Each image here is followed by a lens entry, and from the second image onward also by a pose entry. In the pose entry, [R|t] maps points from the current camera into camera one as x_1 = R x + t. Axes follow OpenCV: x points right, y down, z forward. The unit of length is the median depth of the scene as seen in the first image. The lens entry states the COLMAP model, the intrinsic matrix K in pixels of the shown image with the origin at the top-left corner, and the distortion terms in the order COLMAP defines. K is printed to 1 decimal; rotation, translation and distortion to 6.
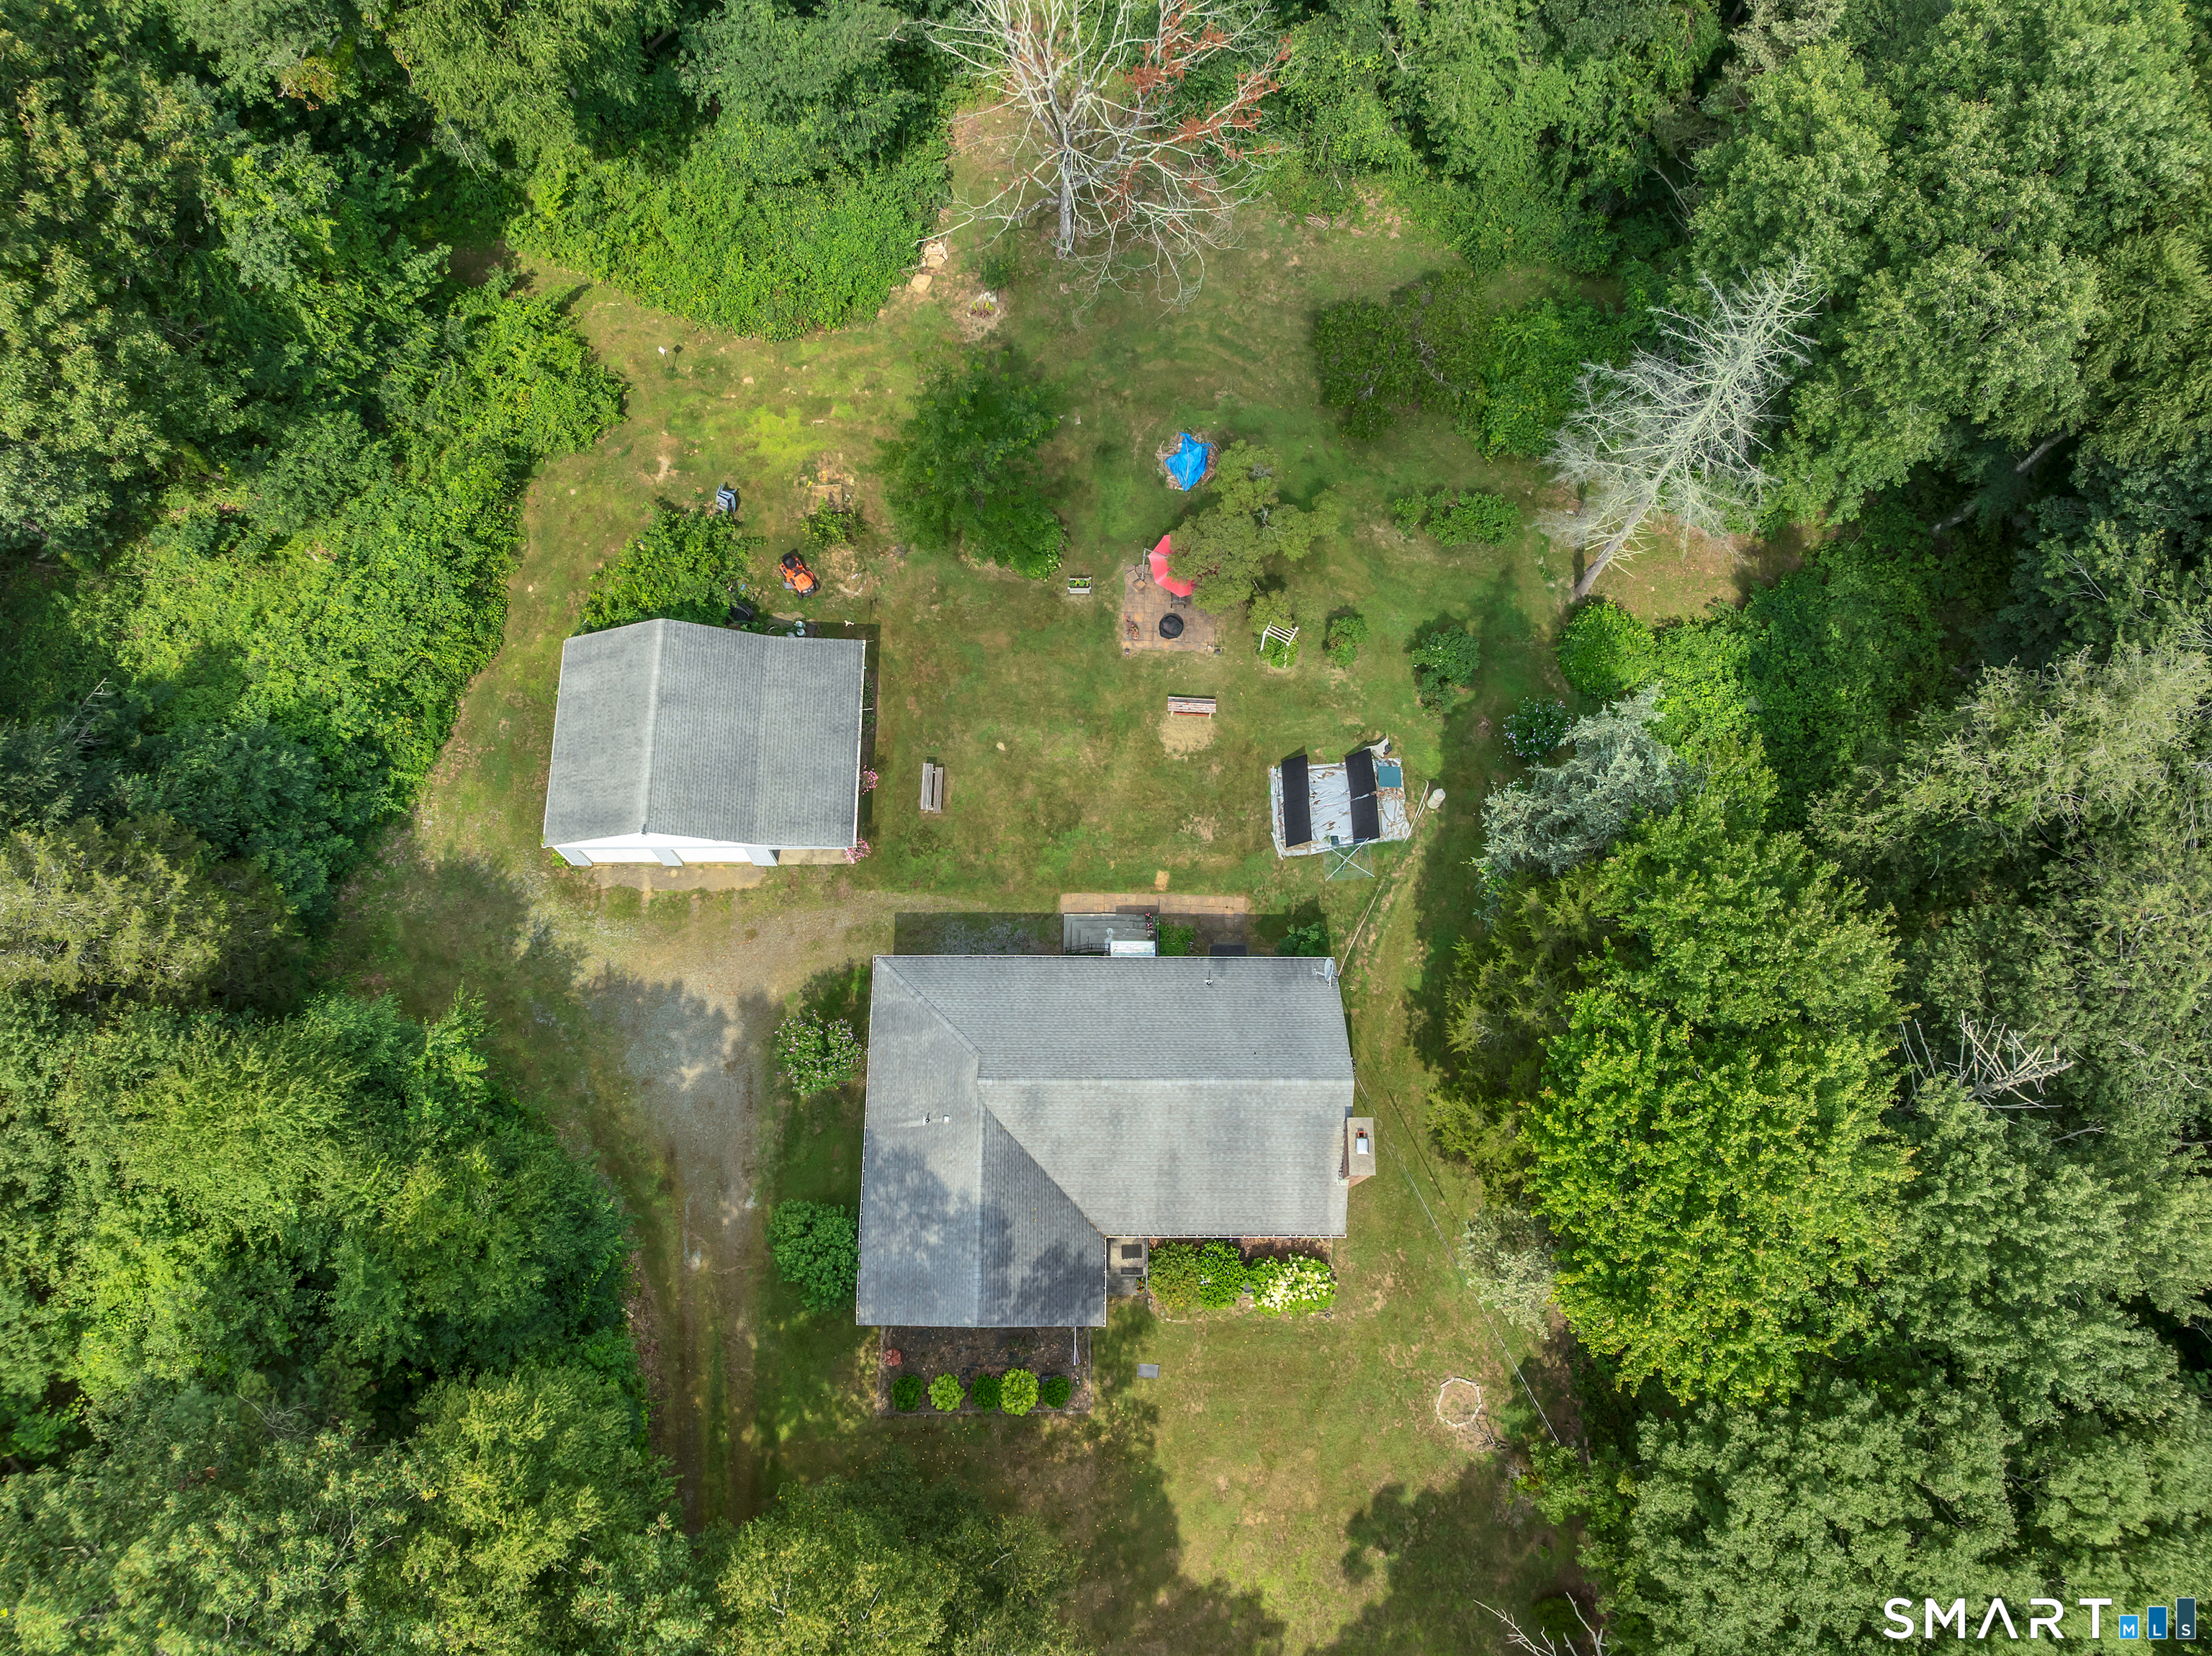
lens RADIAL K [[1610.7, 0, 1062.9], [0, 1610.7, 834.2], [0, 0, 1]] dist [-0.029665, -0.011548]
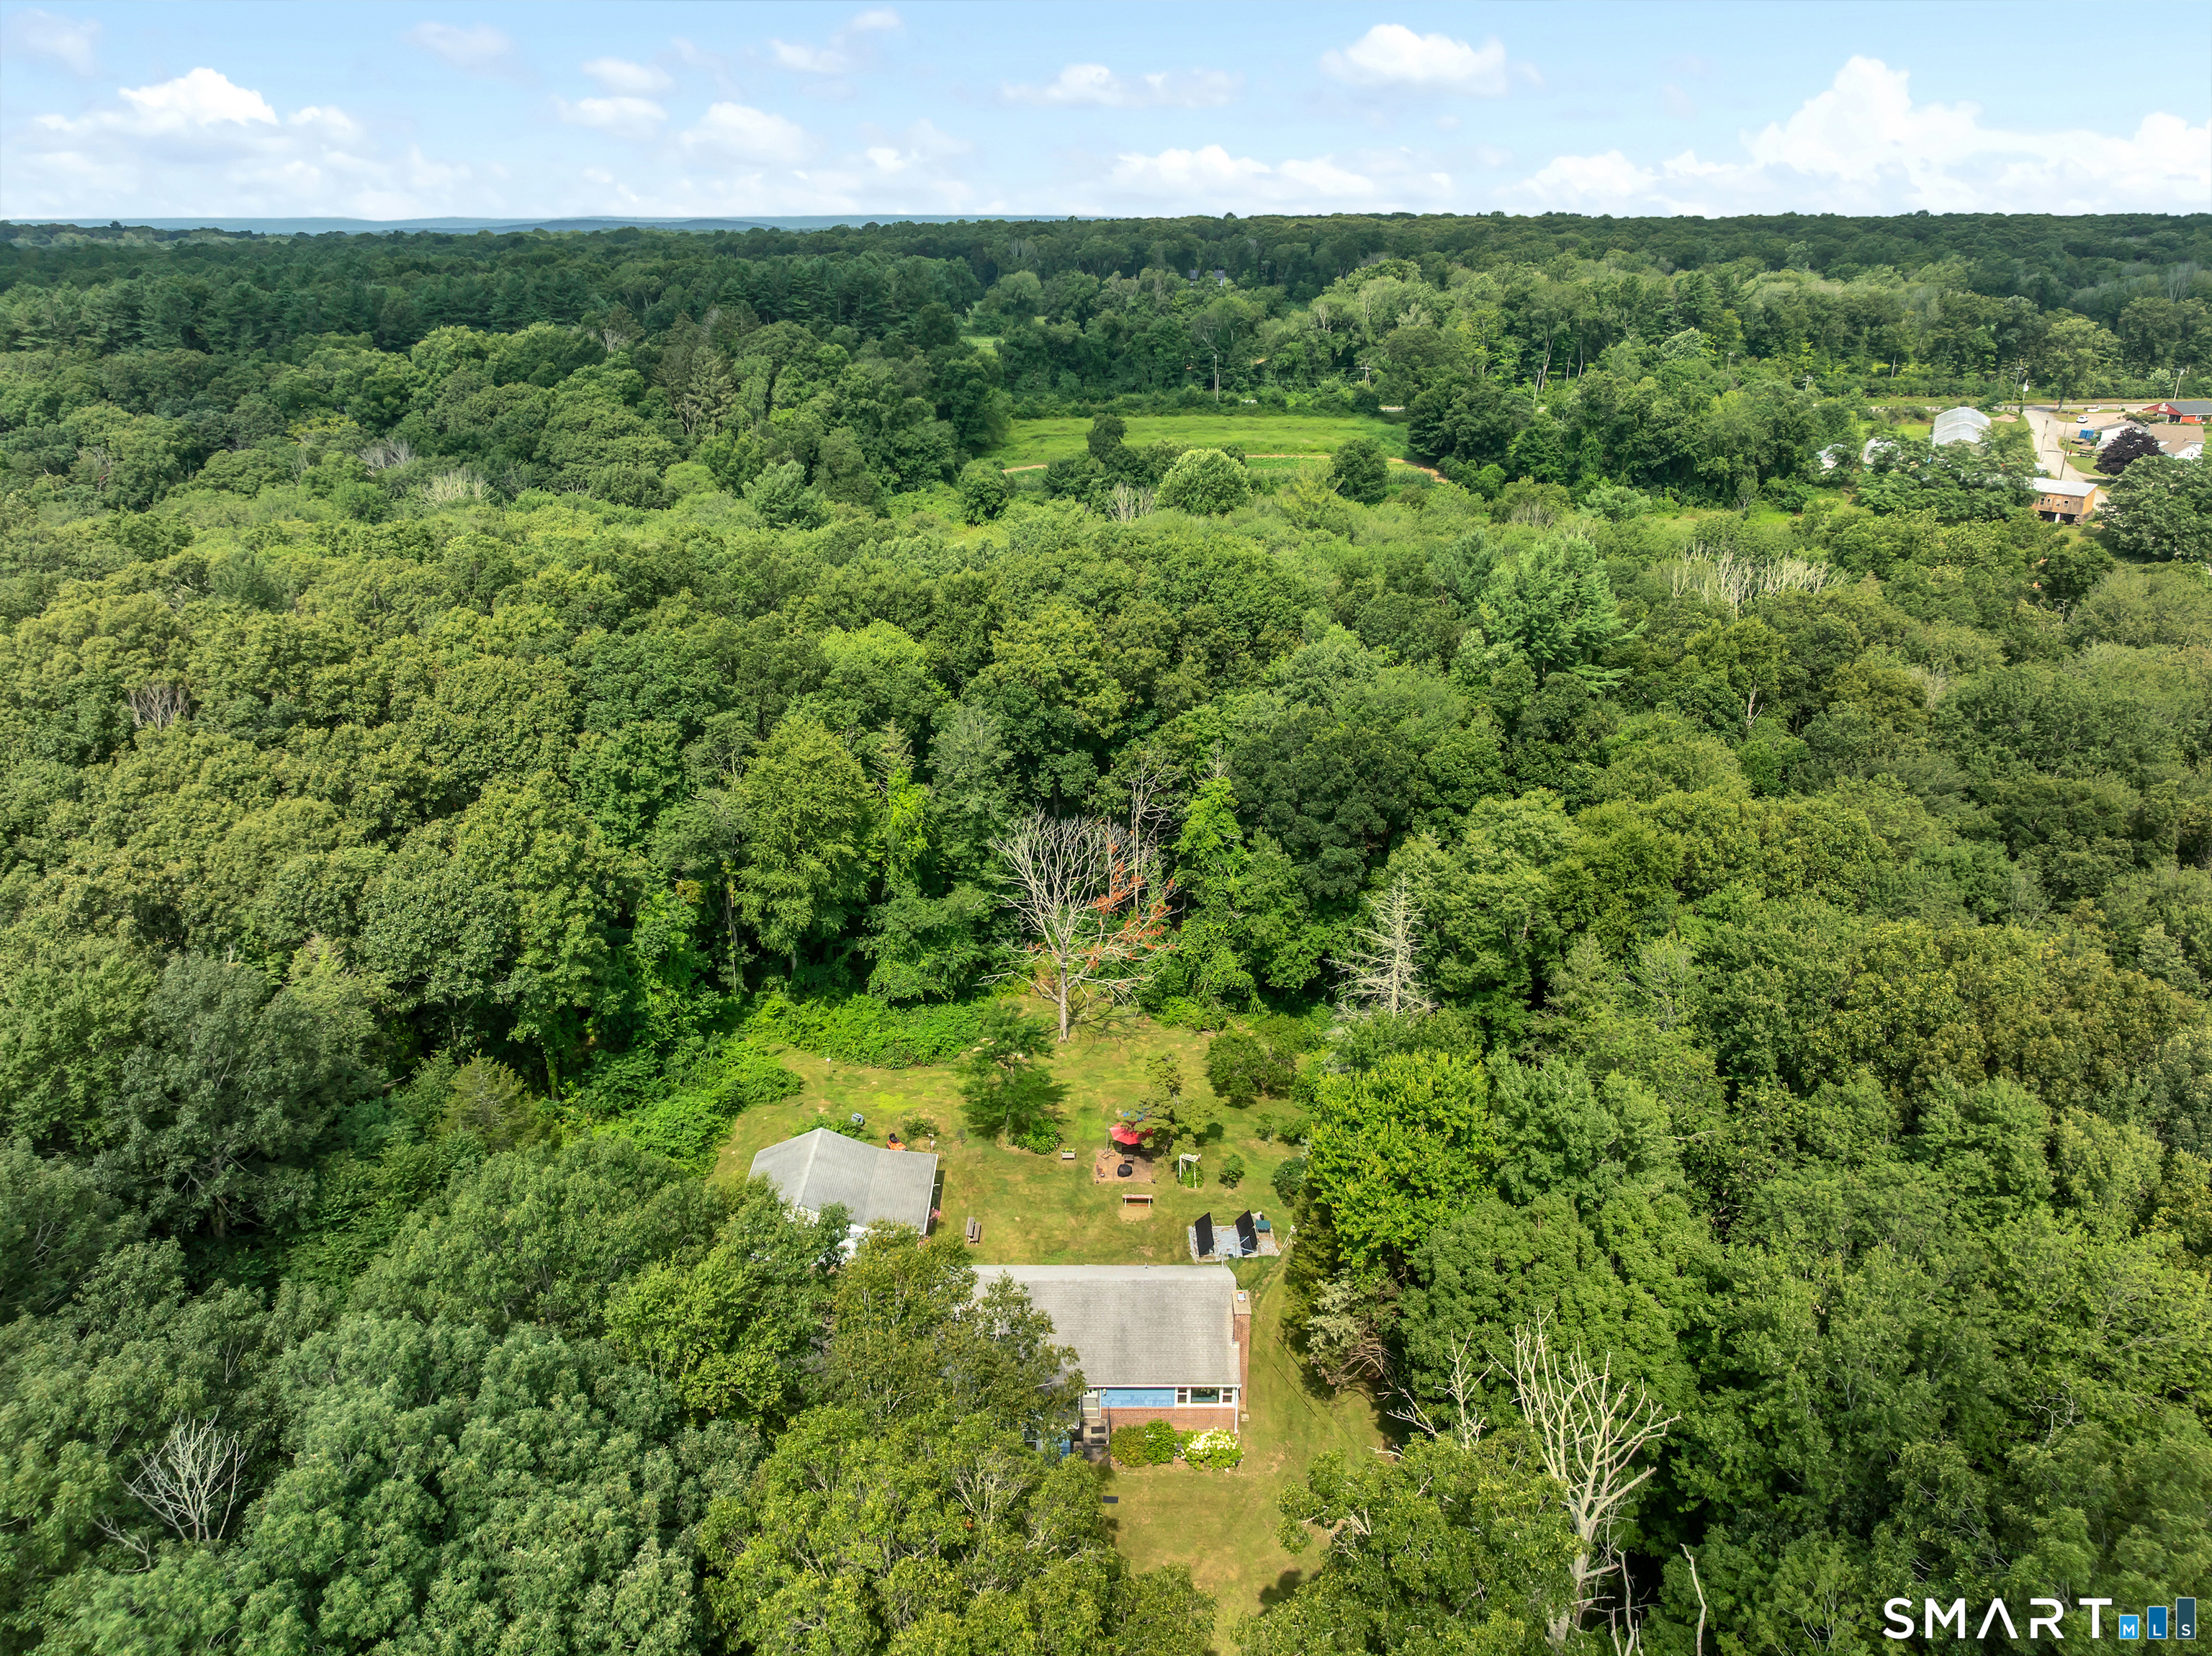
lens RADIAL K [[1610.7, 0, 1062.9], [0, 1610.7, 834.2], [0, 0, 1]] dist [-0.029665, -0.011548]
pose [[0.999252, -0.028422, -0.026203, 0.058609], [-0.003880, 0.600654, -0.799500, 0.992543], [0.038463, 0.799004, 0.600094, -0.260516]]
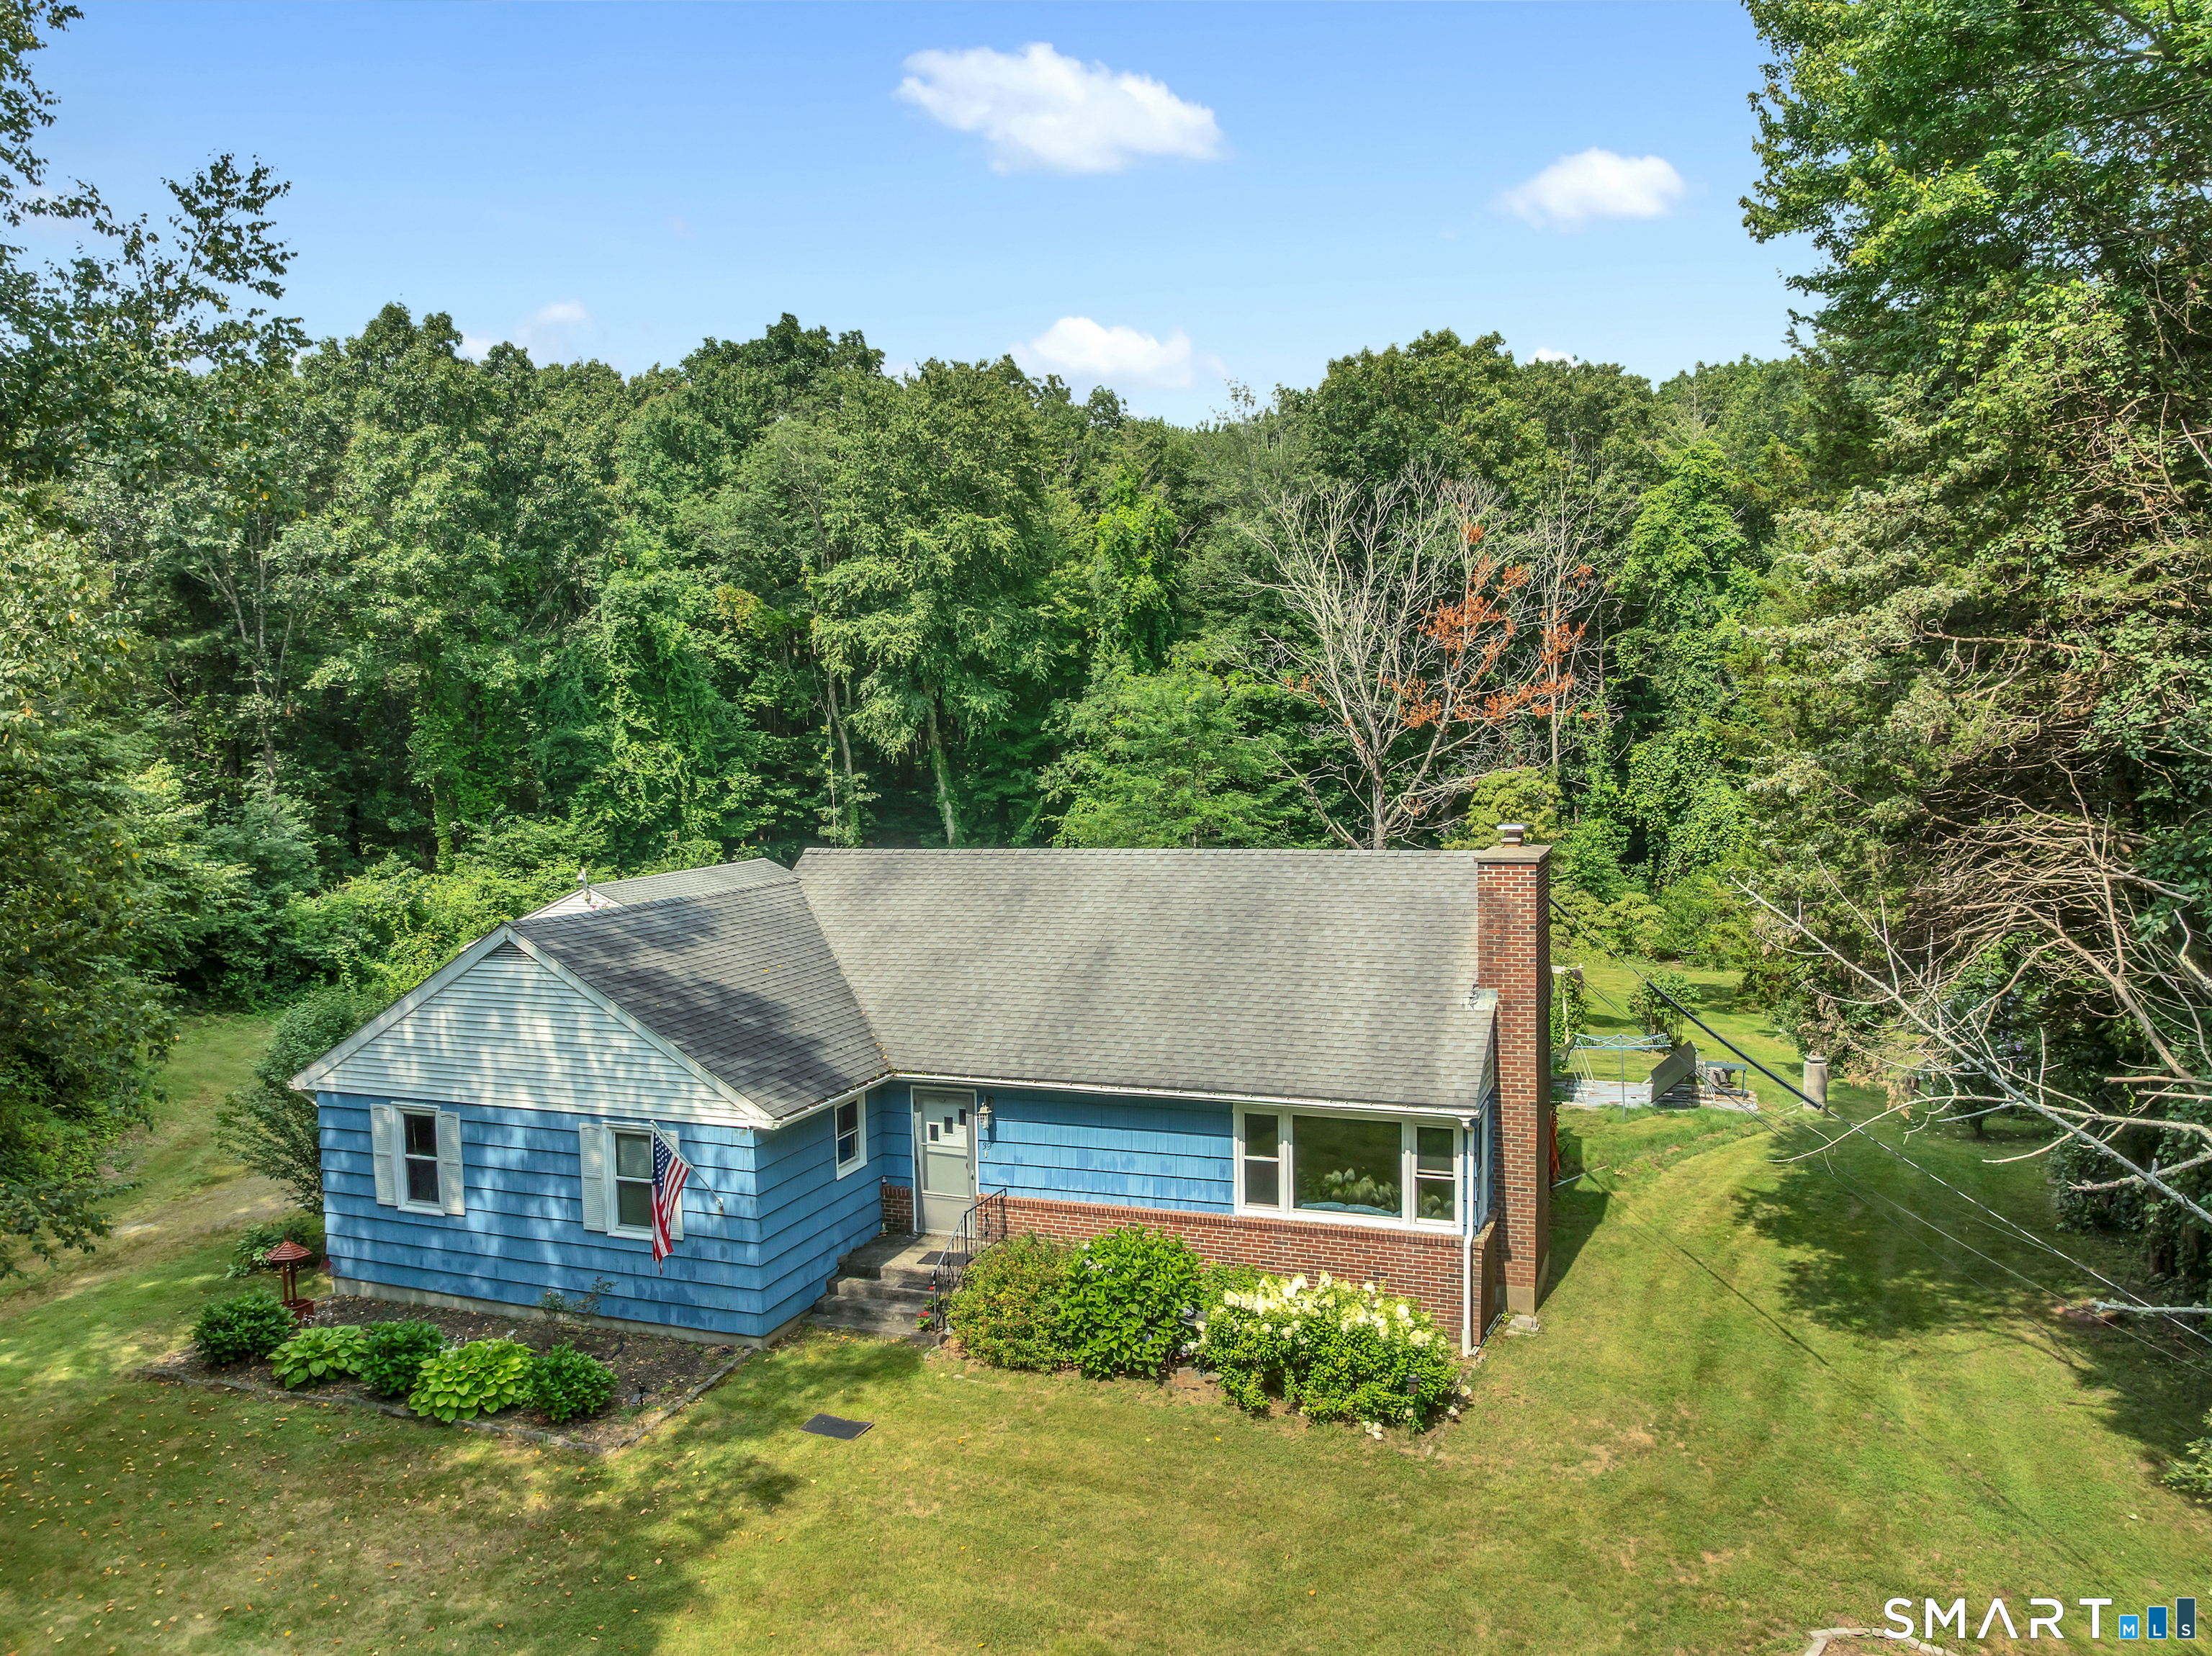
lens RADIAL K [[1610.7, 0, 1062.9], [0, 1610.7, 834.2], [0, 0, 1]] dist [-0.029665, -0.011548]
pose [[0.922259, -0.038648, -0.384635, 0.205912], [-0.351136, 0.332400, -0.875336, 0.513426], [0.161683, 0.942346, 0.292988, 0.723252]]
